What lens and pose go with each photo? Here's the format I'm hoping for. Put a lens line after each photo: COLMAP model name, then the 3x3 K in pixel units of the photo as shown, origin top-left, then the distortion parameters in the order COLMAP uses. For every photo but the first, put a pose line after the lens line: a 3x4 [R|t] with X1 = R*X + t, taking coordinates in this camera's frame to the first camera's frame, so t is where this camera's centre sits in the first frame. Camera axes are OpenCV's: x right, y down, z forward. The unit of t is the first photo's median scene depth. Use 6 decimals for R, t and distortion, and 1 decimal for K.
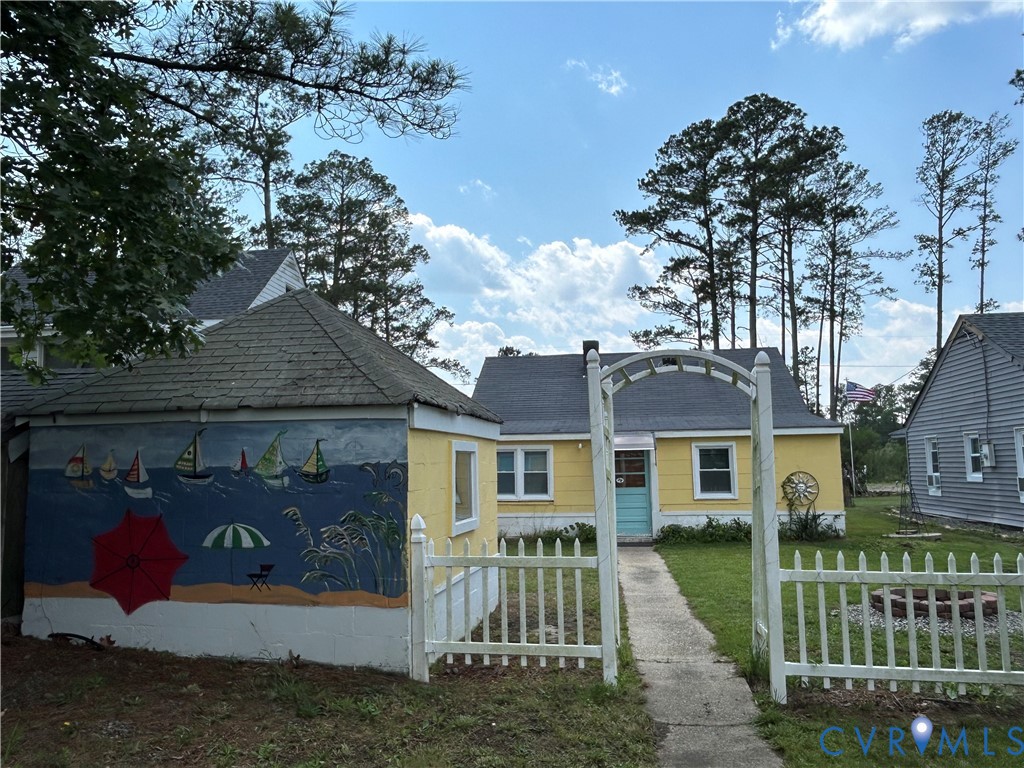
lens RADIAL K [[773.2, 0, 526.6], [0, 773.2, 409.2], [0, 0, 1]] dist [0.018875, 0.001308]
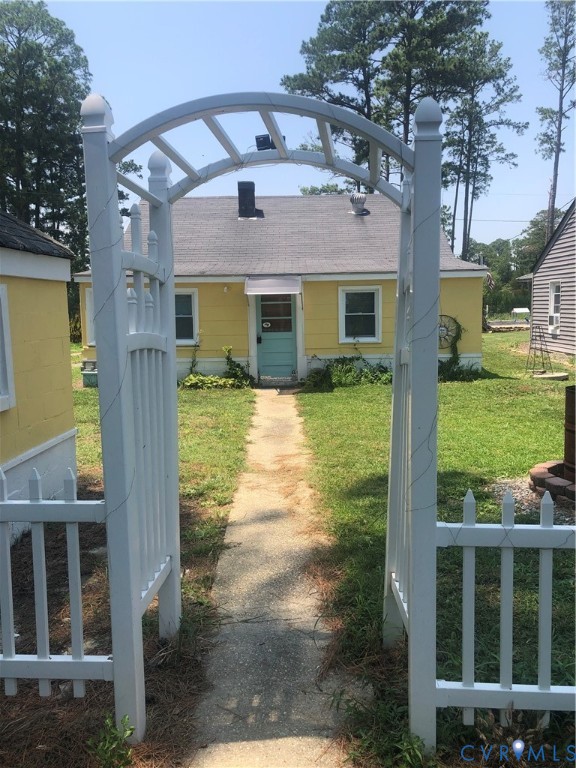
lens RADIAL K [[616.6, 0, 296.9], [0, 616.6, 382.0], [0, 0, 1]] dist [0.091704, -0.107712]
pose [[0.992289, -0.017591, 0.122692, 0.061837], [-0.006637, 0.980915, 0.194322, 0.009267], [-0.123769, -0.193638, 0.973235, 0.210526]]
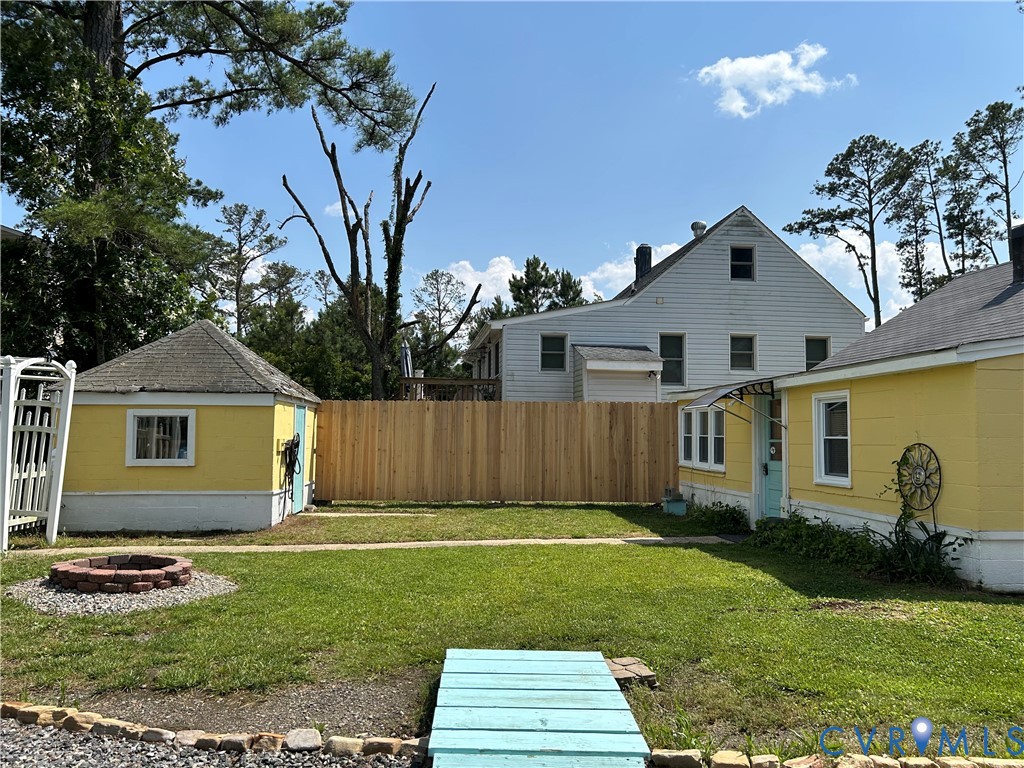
lens RADIAL K [[780.8, 0, 518.5], [0, 780.8, 380.4], [0, 0, 1]] dist [0.050679, -0.043823]
pose [[0.249508, -0.052342, -0.966957, 0.778972], [0.064604, 0.997213, -0.037310, 0.040669], [0.966215, -0.053160, 0.252195, 0.607354]]
